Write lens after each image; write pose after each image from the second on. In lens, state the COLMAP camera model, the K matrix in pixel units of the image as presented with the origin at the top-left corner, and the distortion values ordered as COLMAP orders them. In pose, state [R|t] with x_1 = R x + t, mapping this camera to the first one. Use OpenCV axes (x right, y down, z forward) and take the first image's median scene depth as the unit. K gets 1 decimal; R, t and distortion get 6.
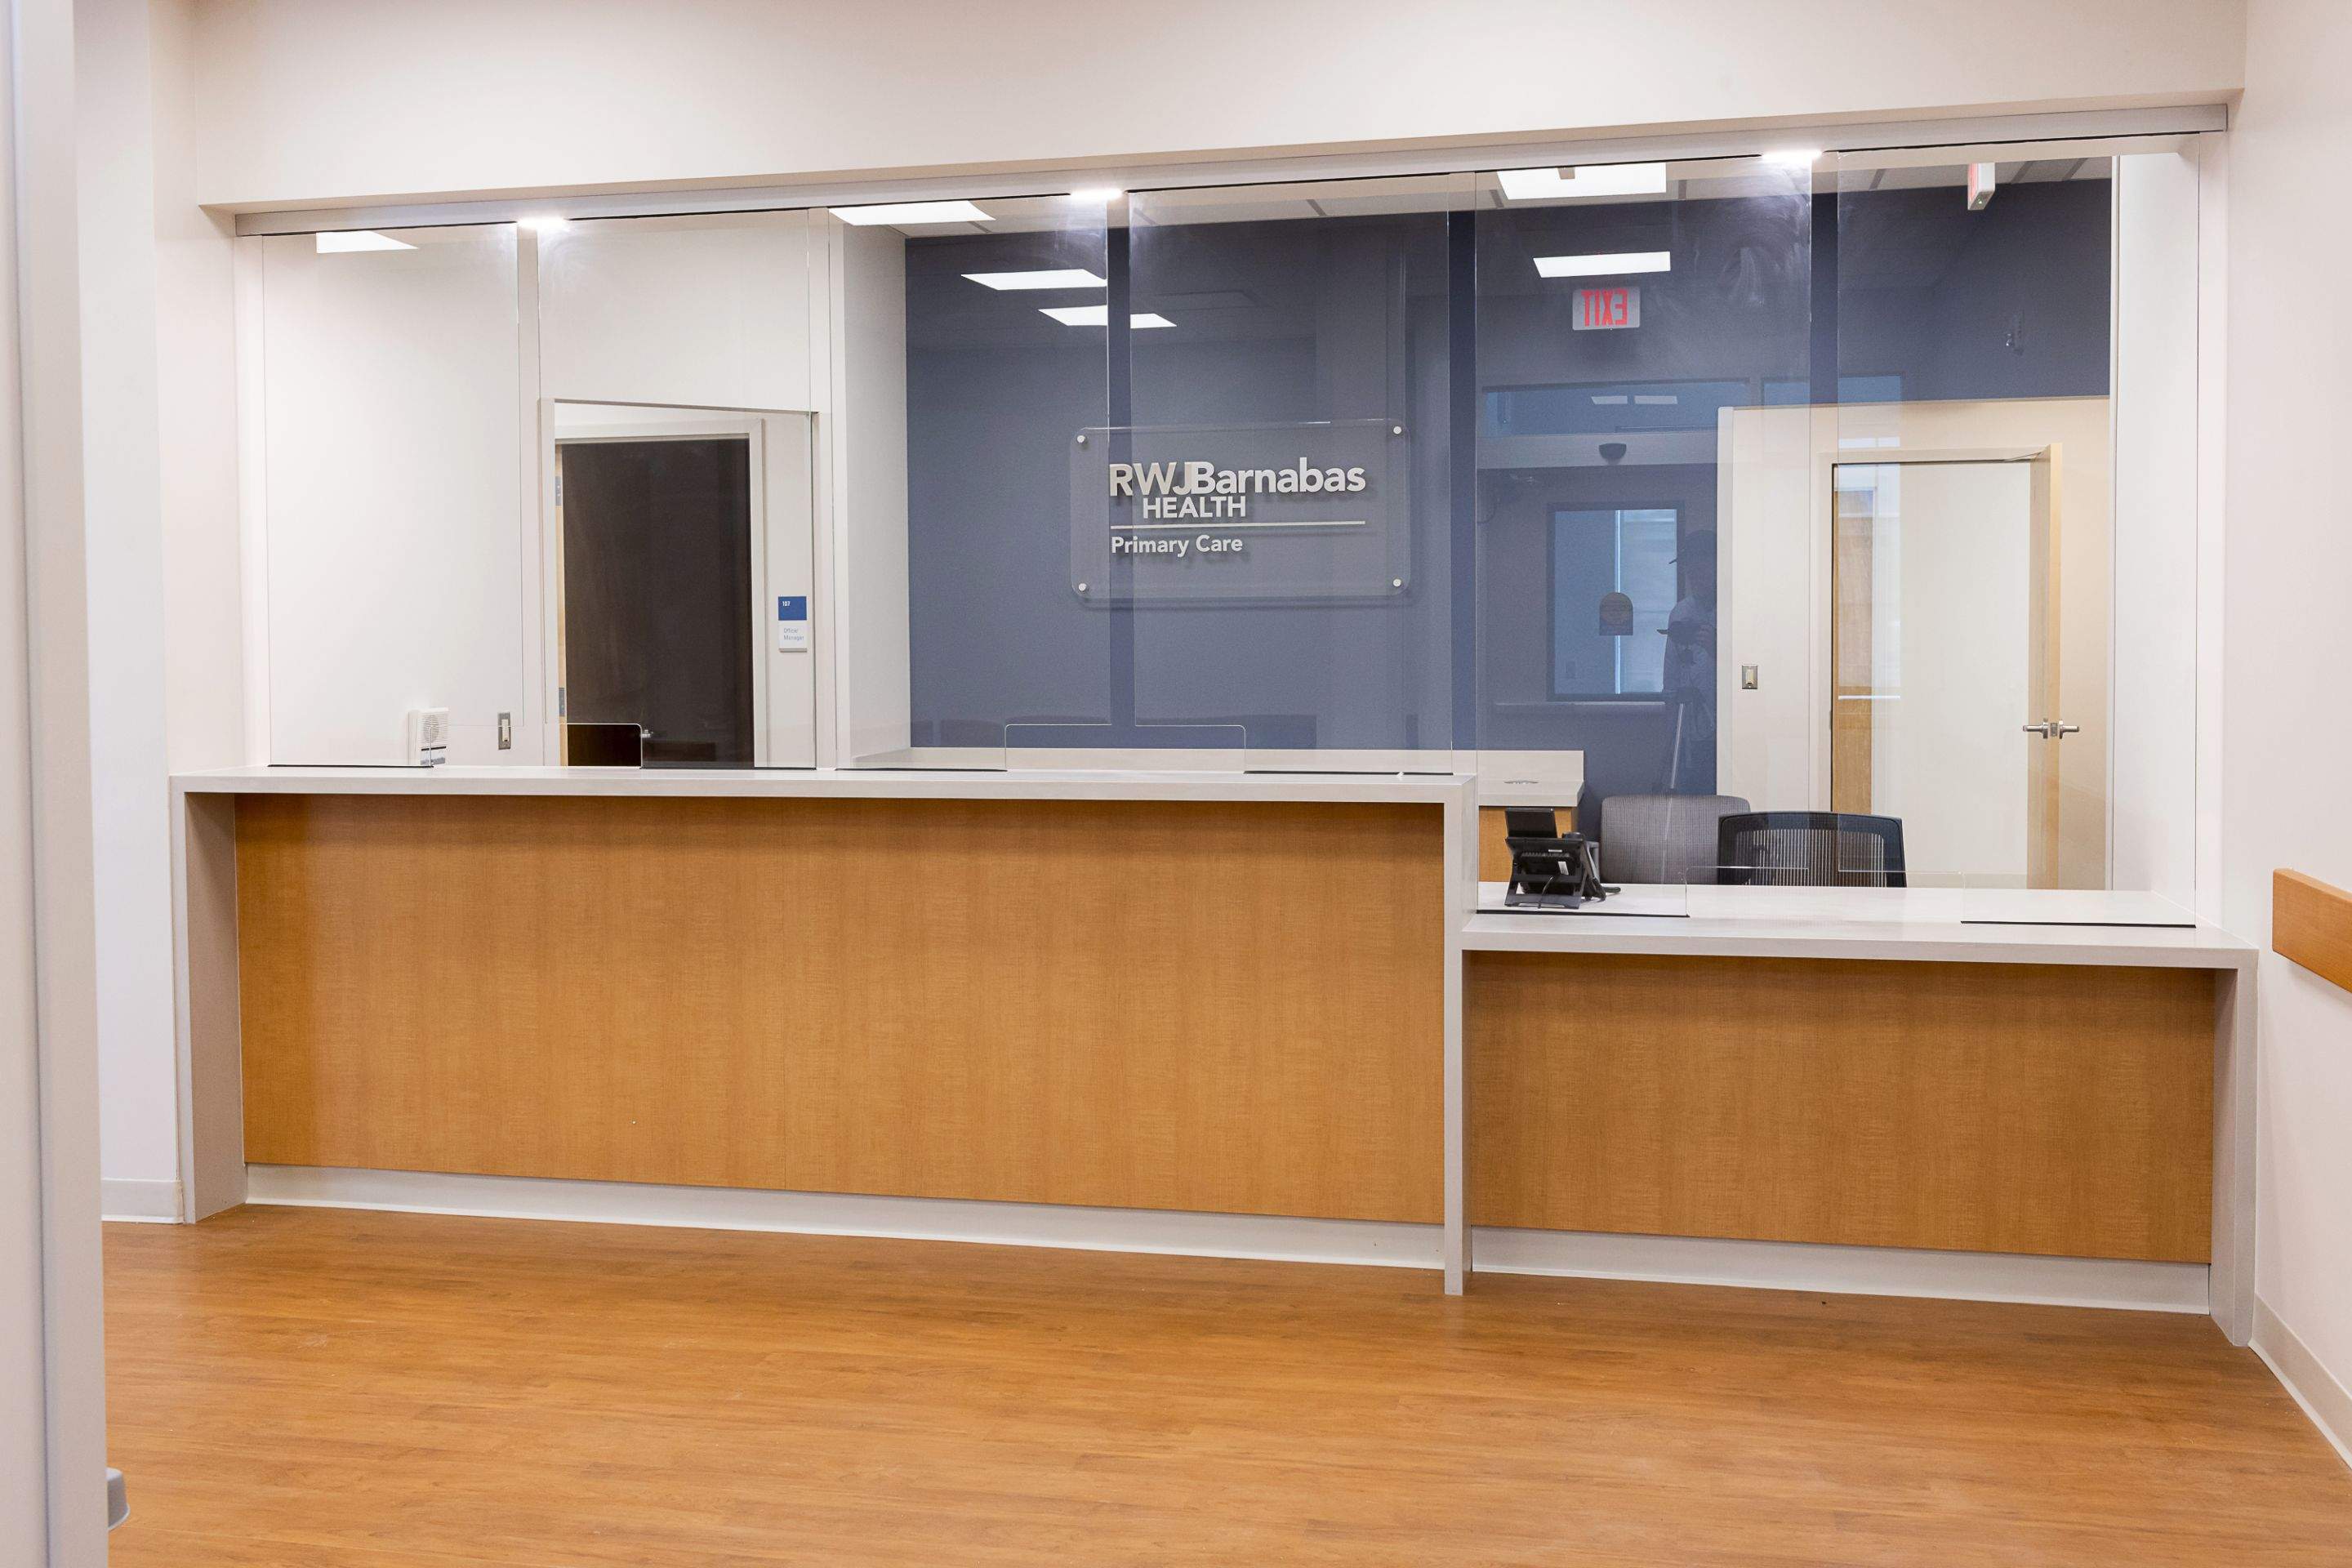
lens RADIAL K [[2219.1, 0, 1174.5], [0, 2219.1, 645.4], [0, 0, 1]] dist [0.024345, 0.000000]
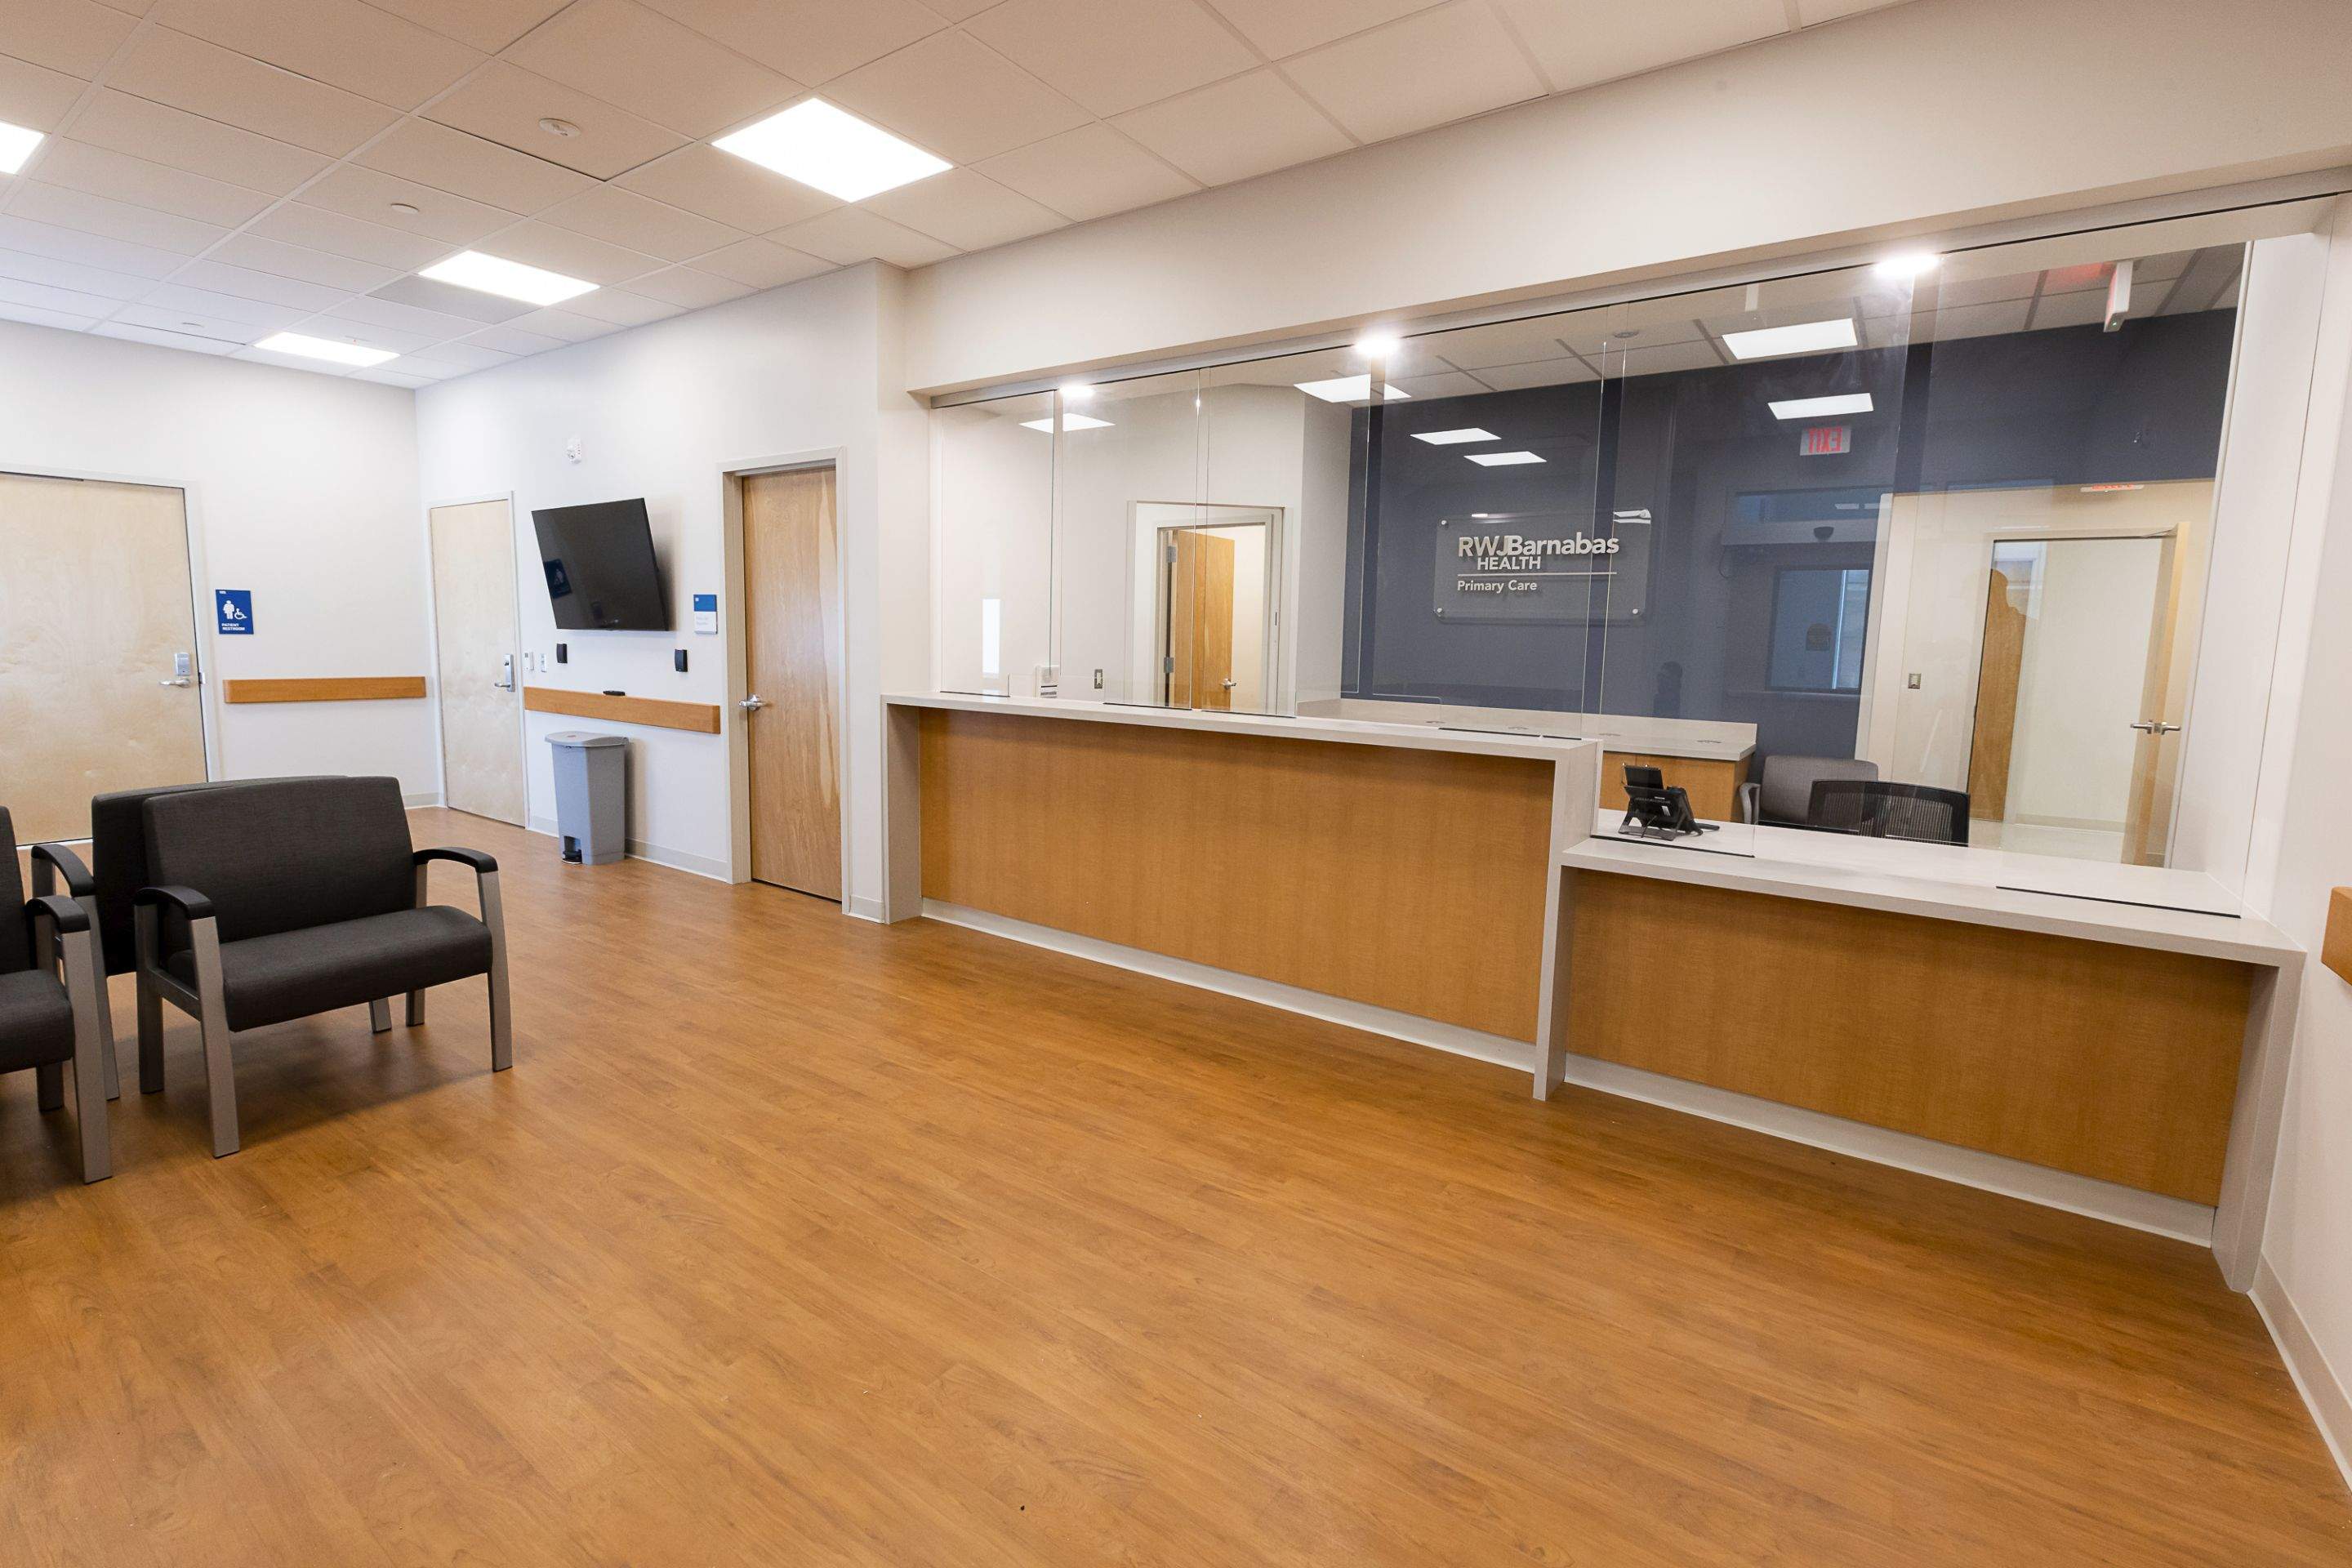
lens RADIAL K [[1050.6, 0, 1185.3], [0, 1050.6, 735.2], [0, 0, 1]] dist [0.007628, -0.001433]
pose [[0.925224, 0.065643, -0.373699, 0.088785], [-0.033052, 0.995120, 0.092969, 0.000555], [0.377978, -0.073666, 0.922879, 0.174873]]
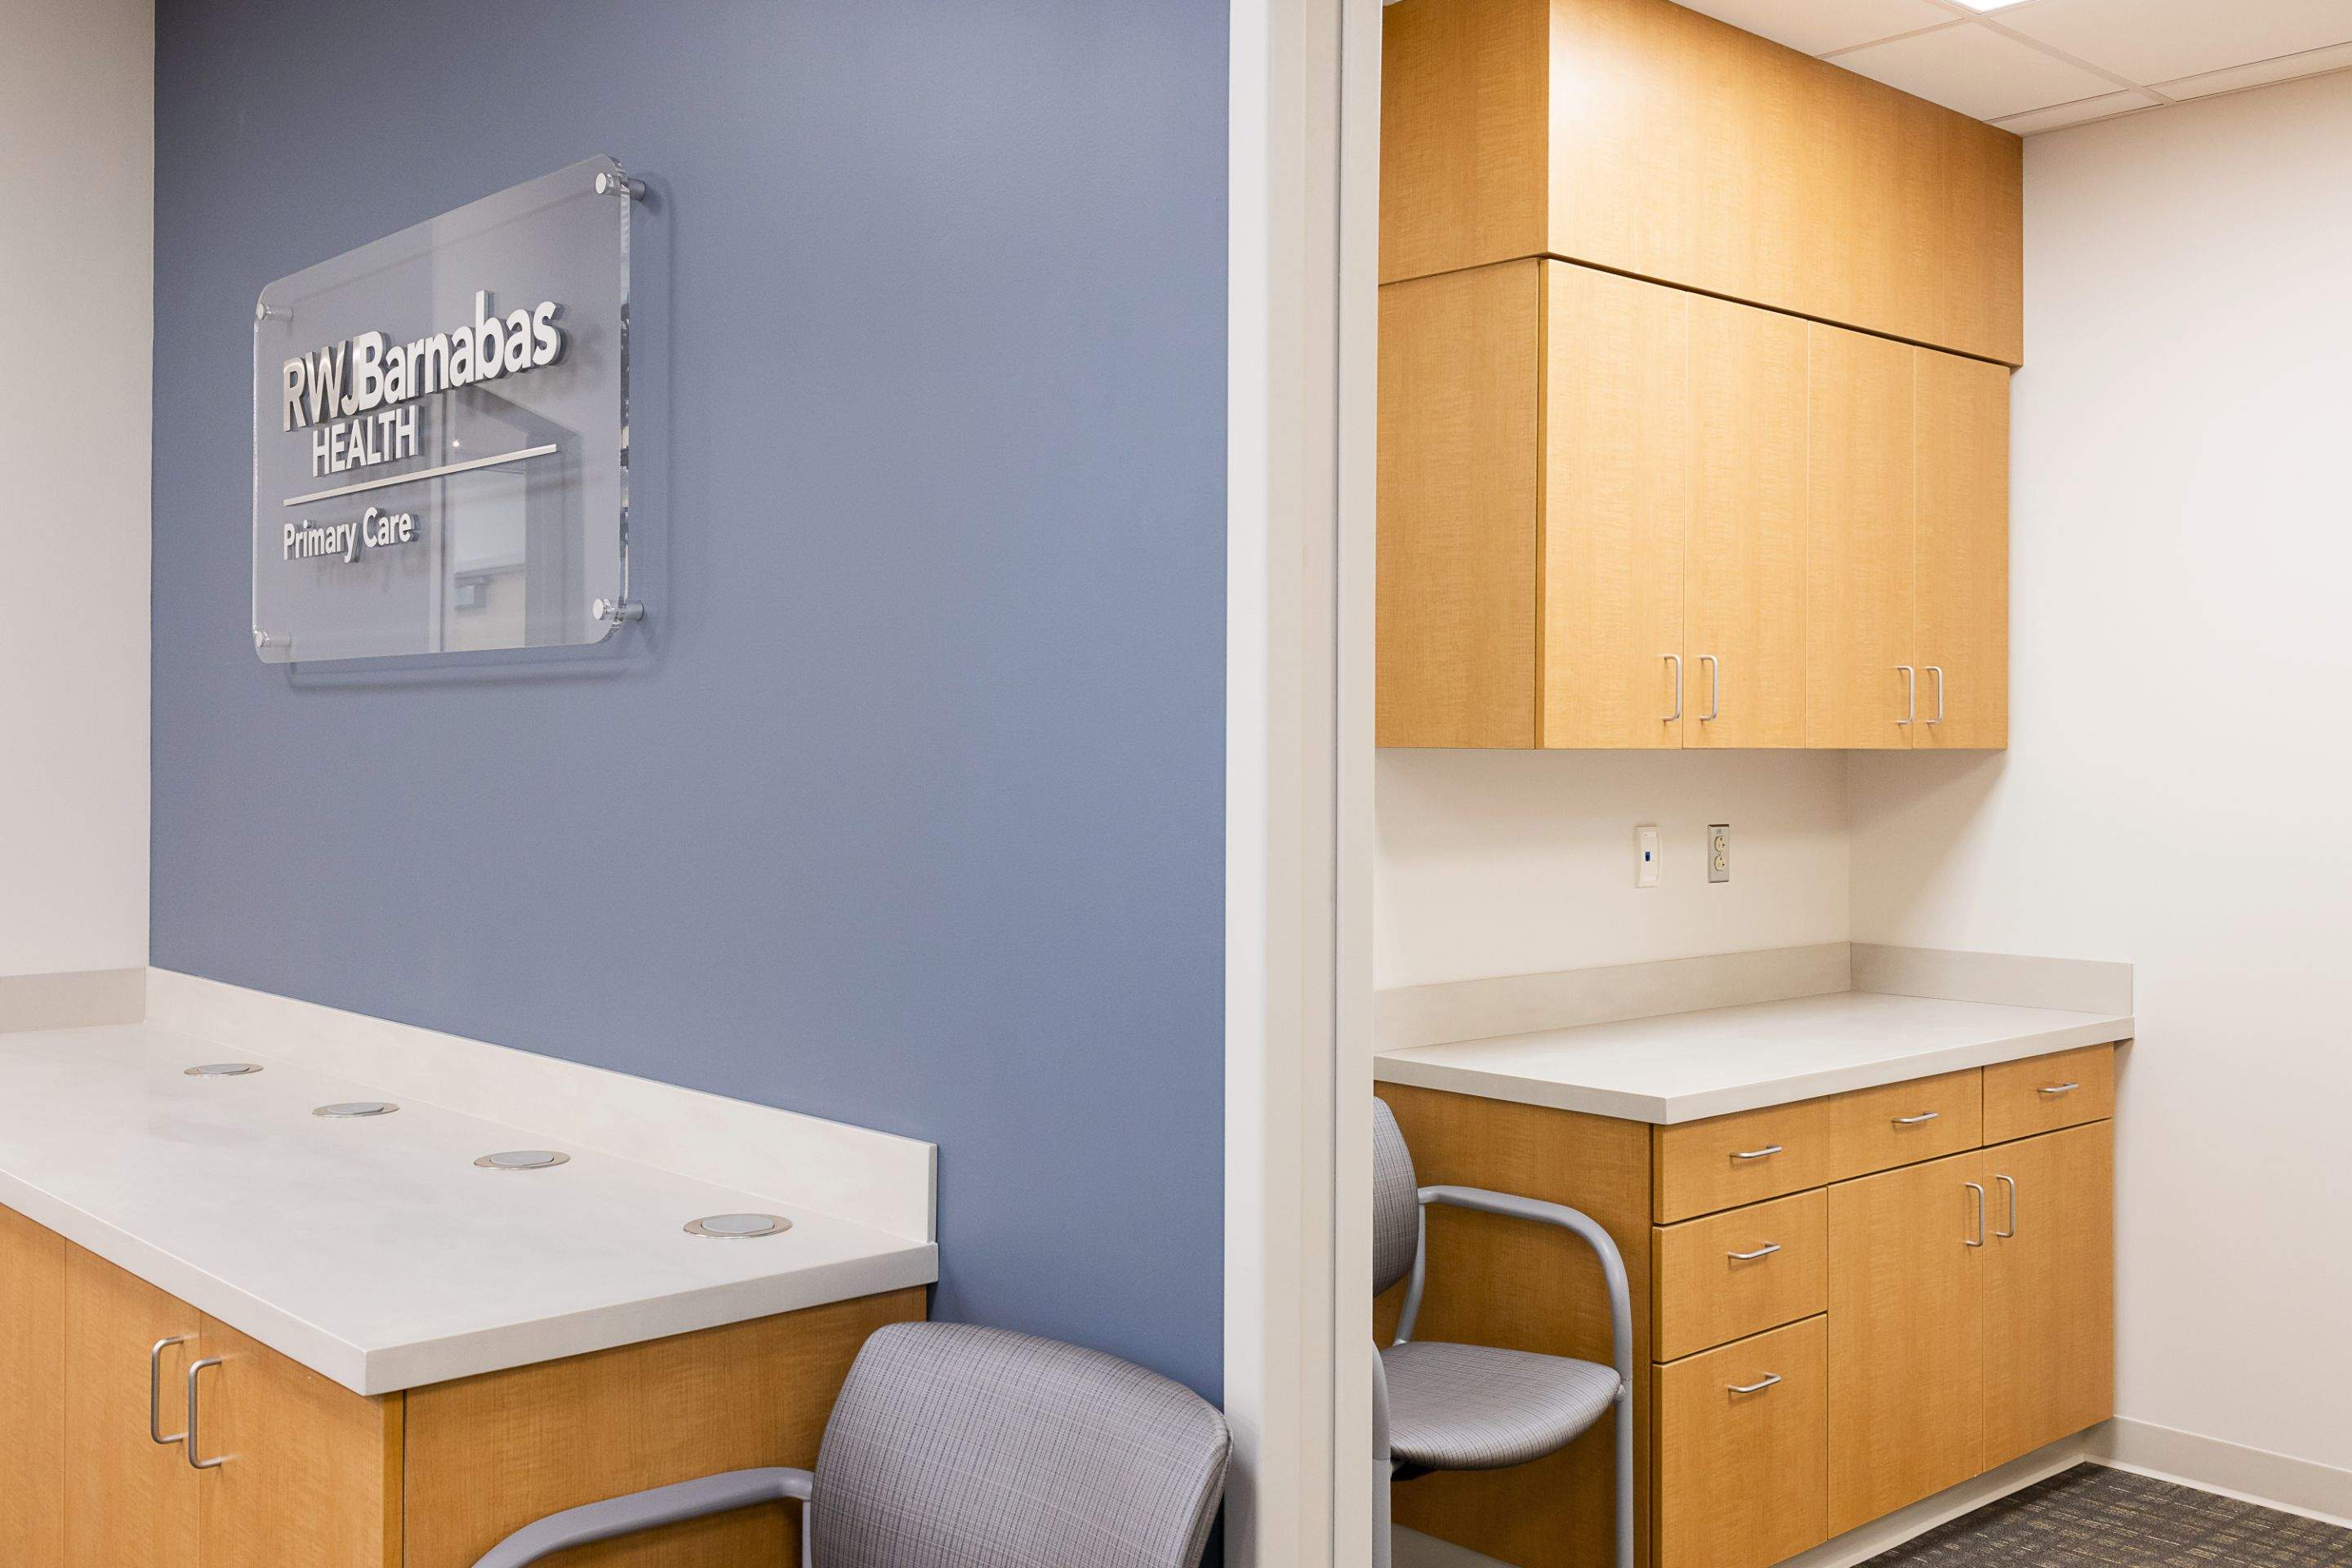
lens RADIAL K [[2219.1, 0, 1176.3], [0, 2219.1, 759.0], [0, 0, 1]] dist [0.024345, 0.000000]
pose [[0.823353, 0.014284, -0.567350, 0.379457], [-0.012847, 0.999896, 0.006531, -0.007395], [0.567384, 0.001912, 0.823451, 0.751990]]
